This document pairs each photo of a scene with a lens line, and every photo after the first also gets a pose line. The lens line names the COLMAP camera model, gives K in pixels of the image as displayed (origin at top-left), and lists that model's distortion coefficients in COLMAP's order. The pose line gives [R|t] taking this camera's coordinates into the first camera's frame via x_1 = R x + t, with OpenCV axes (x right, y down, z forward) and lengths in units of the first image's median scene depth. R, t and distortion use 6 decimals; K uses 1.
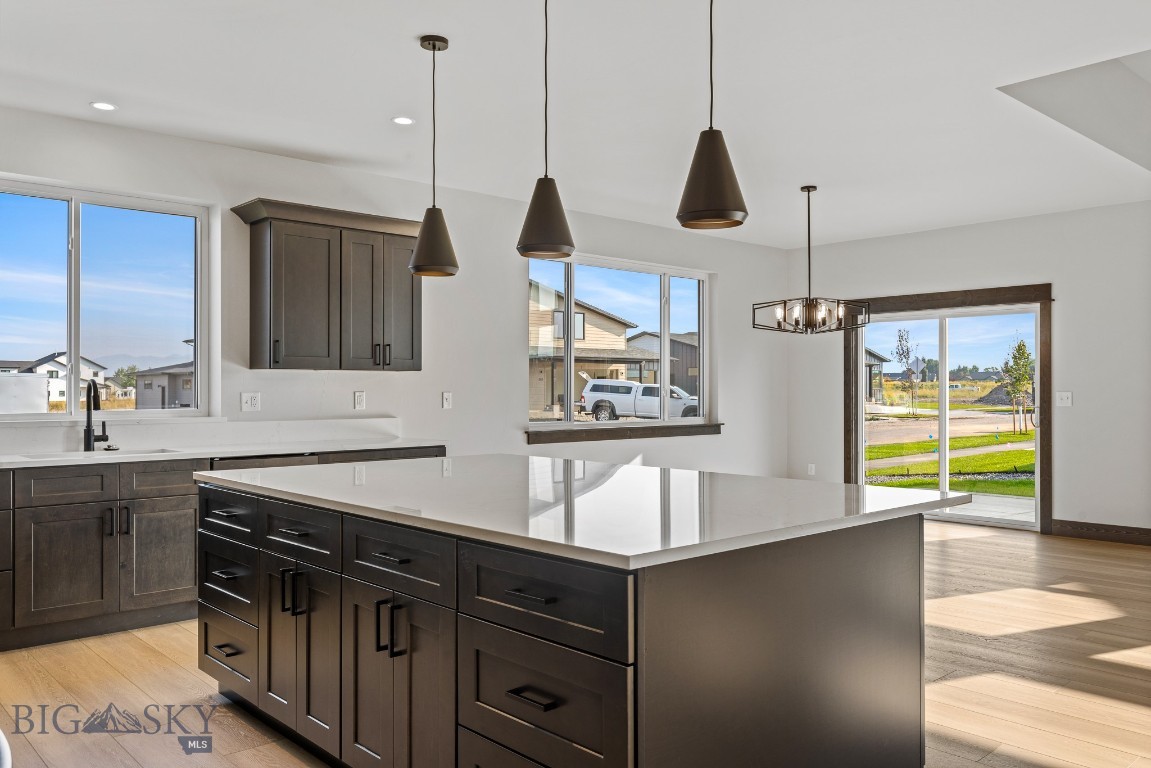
lens RADIAL K [[890.1, 0, 576.9], [0, 890.1, 381.7], [0, 0, 1]] dist [0.006120, 0.000987]
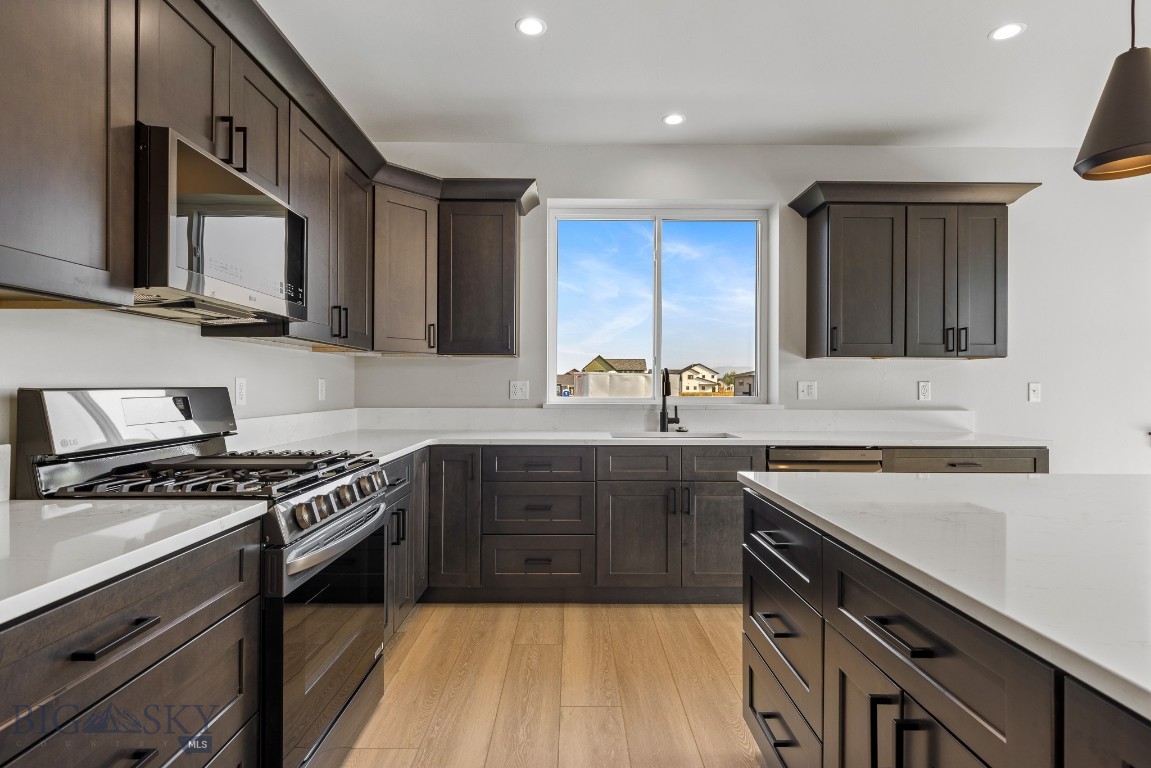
lens RADIAL K [[573.2, 0, 574.7], [0, 573.2, 385.6], [0, 0, 1]] dist [-0.000057, -0.001266]
pose [[0.743102, 0.004767, -0.669162, -0.105364], [-0.000003, 0.999975, 0.007121, 0.010336], [0.669179, -0.005290, 0.743083, 0.282051]]
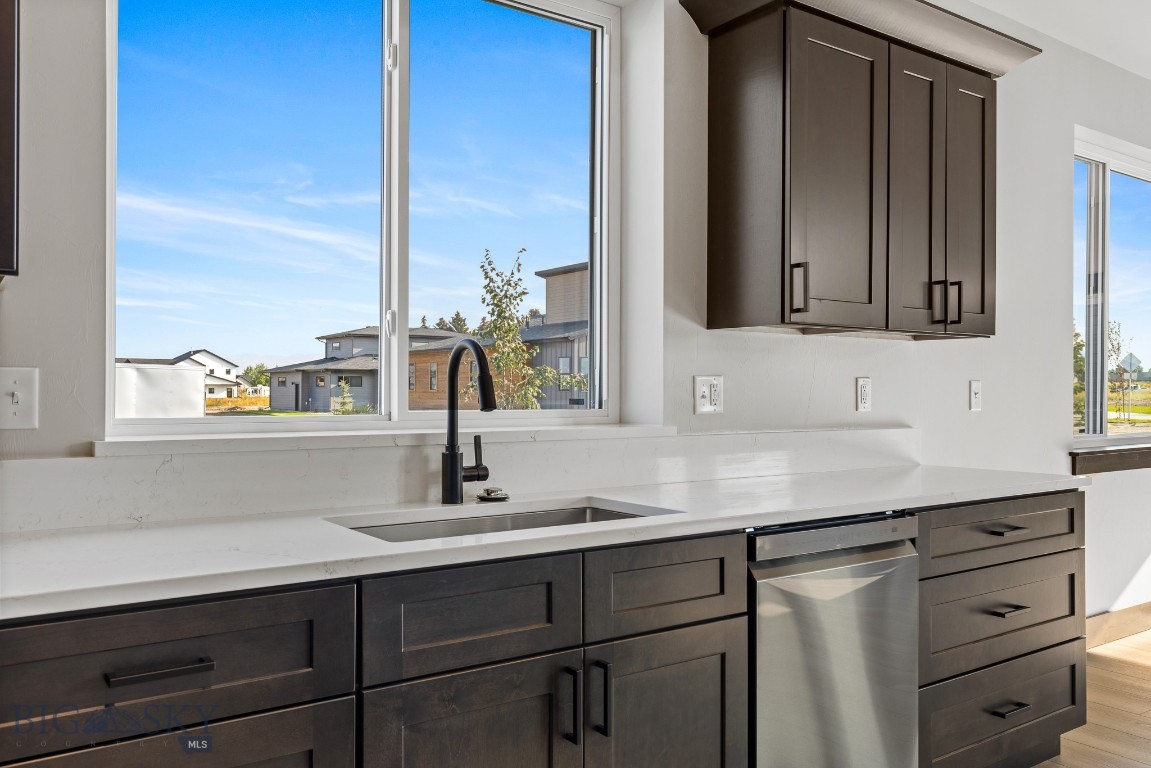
lens RADIAL K [[907.7, 0, 576.9], [0, 907.7, 388.0], [0, 0, 1]] dist [0.003553, 0.006737]
pose [[0.992267, 0.004533, -0.124035, -0.320069], [-0.003625, 0.999965, 0.007550, 0.012809], [0.124065, -0.007042, 0.992249, 0.417721]]
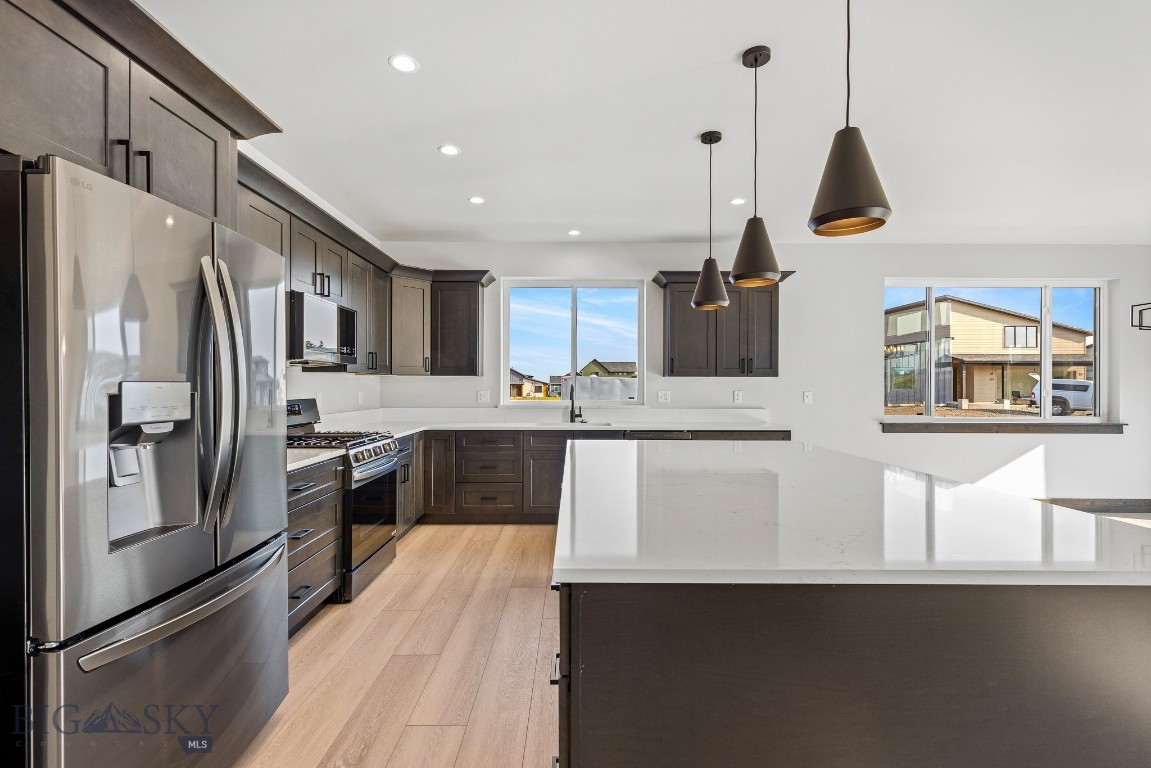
lens RADIAL K [[517.9, 0, 575.7], [0, 517.9, 384.8], [0, 0, 1]] dist [0.009467, -0.000158]
pose [[0.742517, 0.002726, -0.669821, 0.127462], [0.001946, 0.999979, 0.006226, -0.004653], [0.669824, -0.005926, 0.742496, 0.158919]]
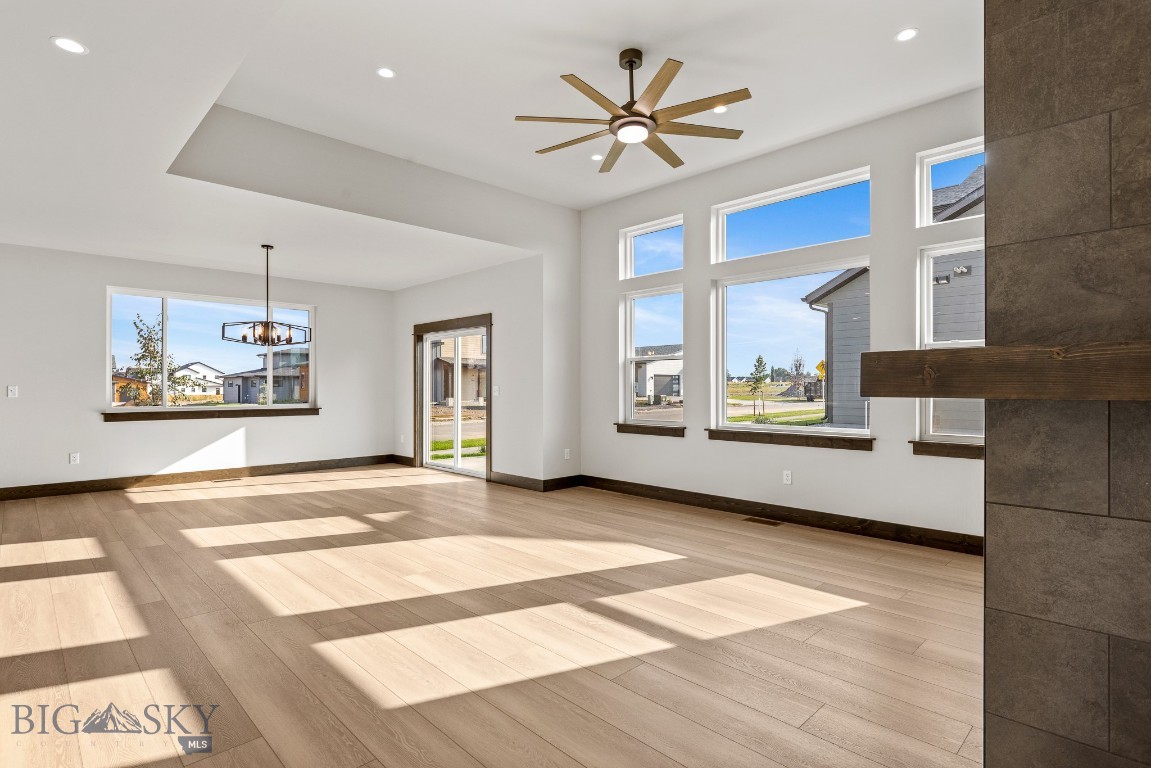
lens RADIAL K [[581.7, 0, 576.0], [0, 581.7, 385.2], [0, 0, 1]] dist [0.000596, 0.000374]
pose [[0.999588, -0.000266, 0.028698, 0.742825], [0.000126, 0.999988, 0.004908, 0.006060], [-0.028699, -0.004903, 0.999576, 0.029014]]
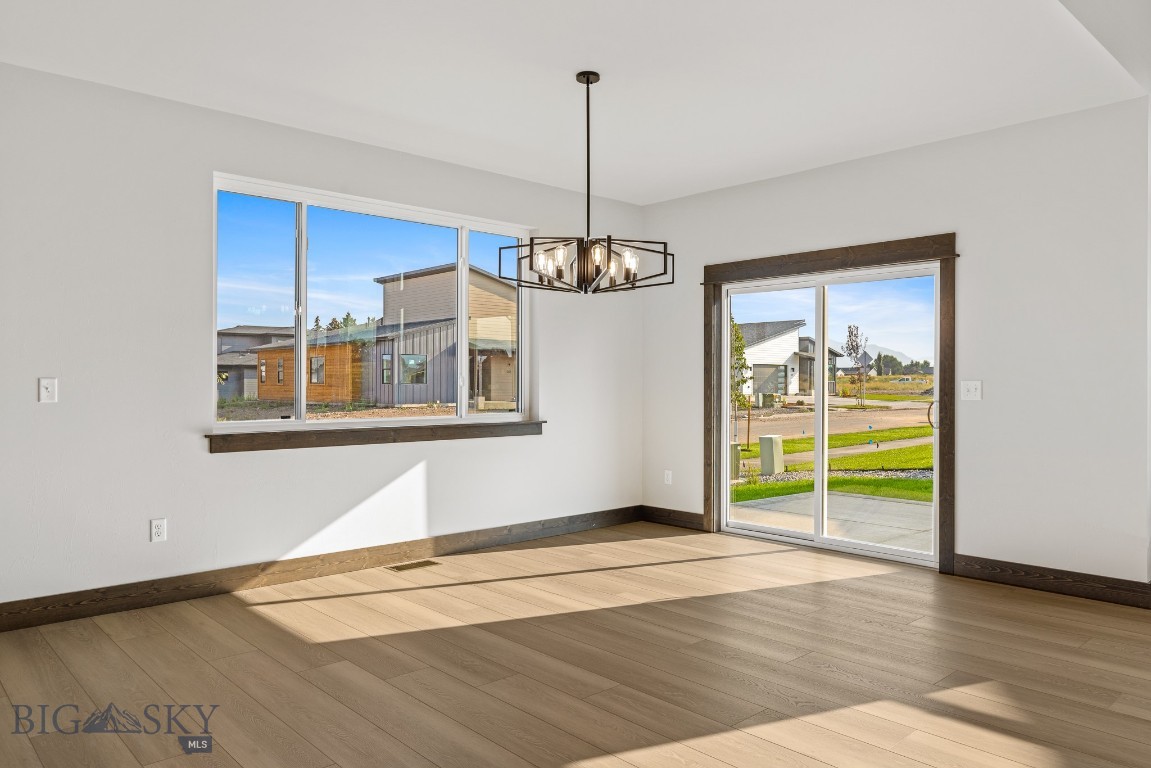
lens RADIAL K [[796.5, 0, 577.8], [0, 796.5, 377.3], [0, 0, 1]] dist [0.002202, -0.002873]
pose [[0.999975, 0.002036, 0.006755, 0.249607], [-0.002055, 0.999994, 0.002843, 0.008601], [-0.006749, -0.002857, 0.999973, 0.397090]]
